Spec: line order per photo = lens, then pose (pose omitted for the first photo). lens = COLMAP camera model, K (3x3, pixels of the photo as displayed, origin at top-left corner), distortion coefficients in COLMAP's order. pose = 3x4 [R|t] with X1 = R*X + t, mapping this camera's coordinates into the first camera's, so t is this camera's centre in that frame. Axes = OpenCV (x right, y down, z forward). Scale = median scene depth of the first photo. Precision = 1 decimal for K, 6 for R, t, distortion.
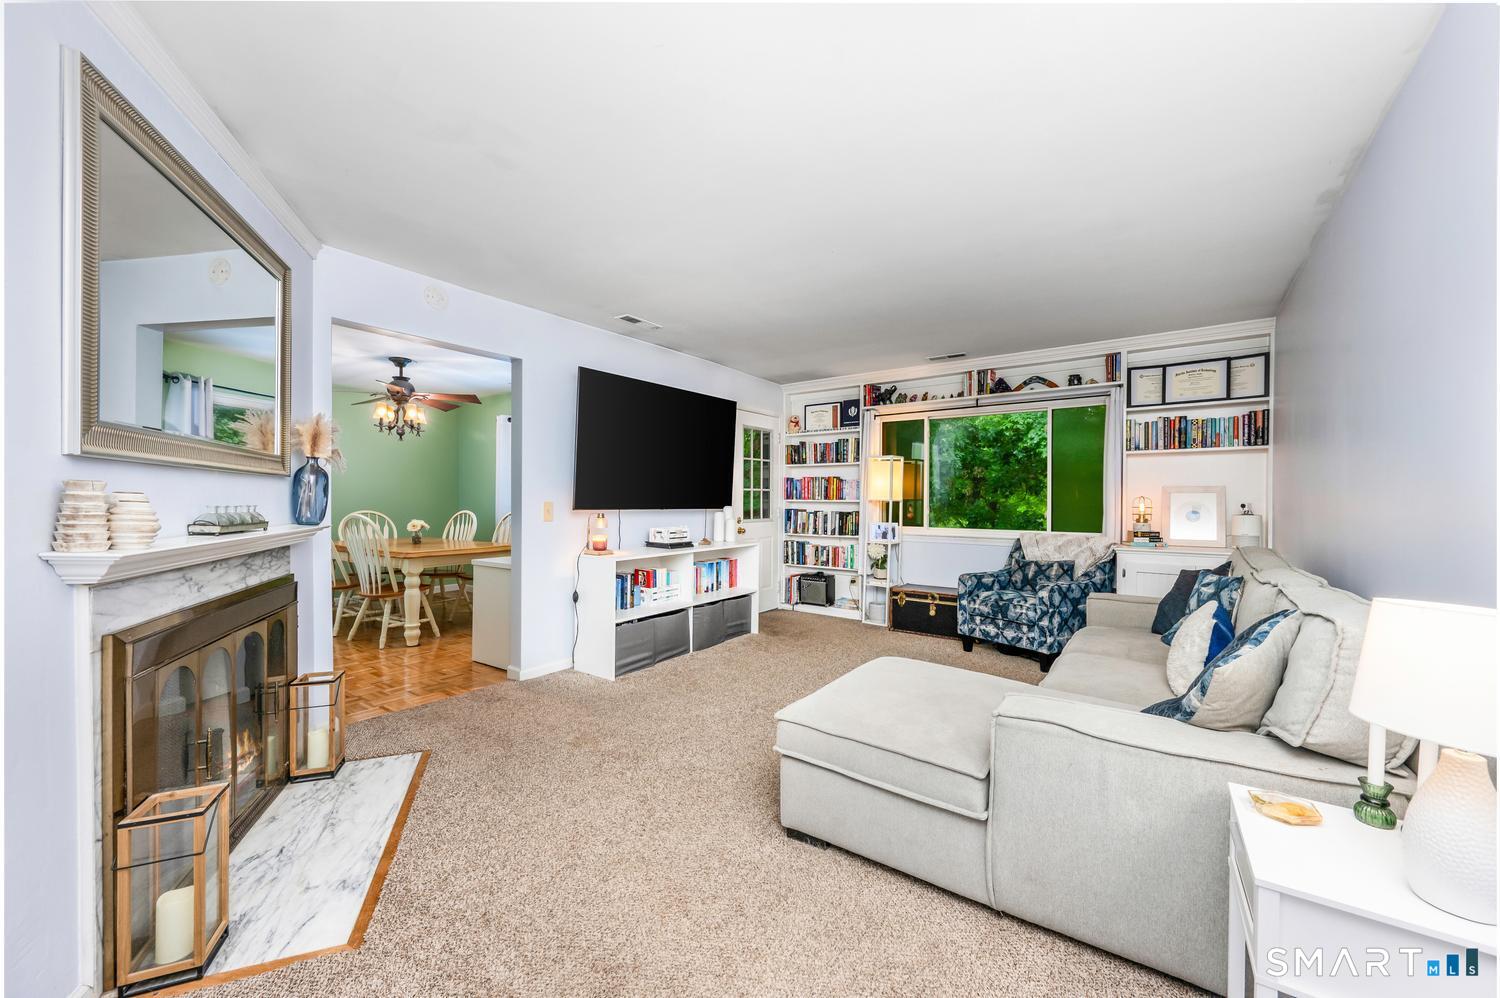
lens RADIAL K [[572.3, 0, 750.0], [0, 572.3, 499.0], [0, 0, 1]] dist [-0.000346, -0.000038]
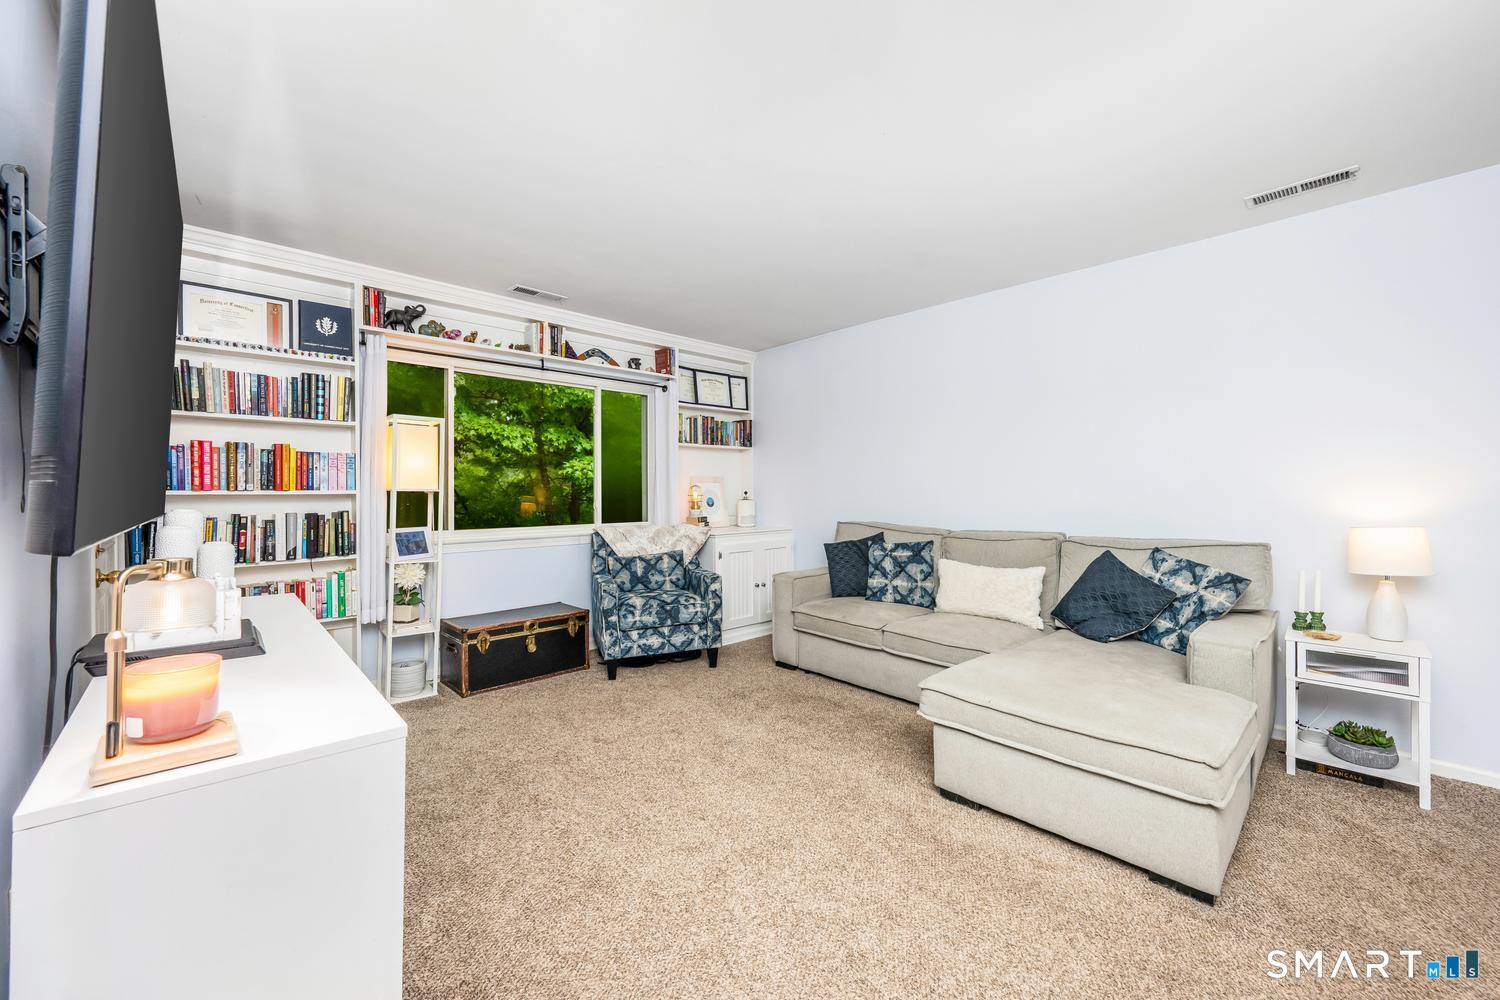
lens RADIAL K [[581.9, 0, 748.8], [0, 581.9, 496.9], [0, 0, 1]] dist [-0.000169, -0.000115]
pose [[0.180429, -0.017308, 0.983436, -0.343675], [0.003883, 0.999850, 0.016885, -0.000529], [-0.983580, 0.000772, 0.180469, 0.604663]]
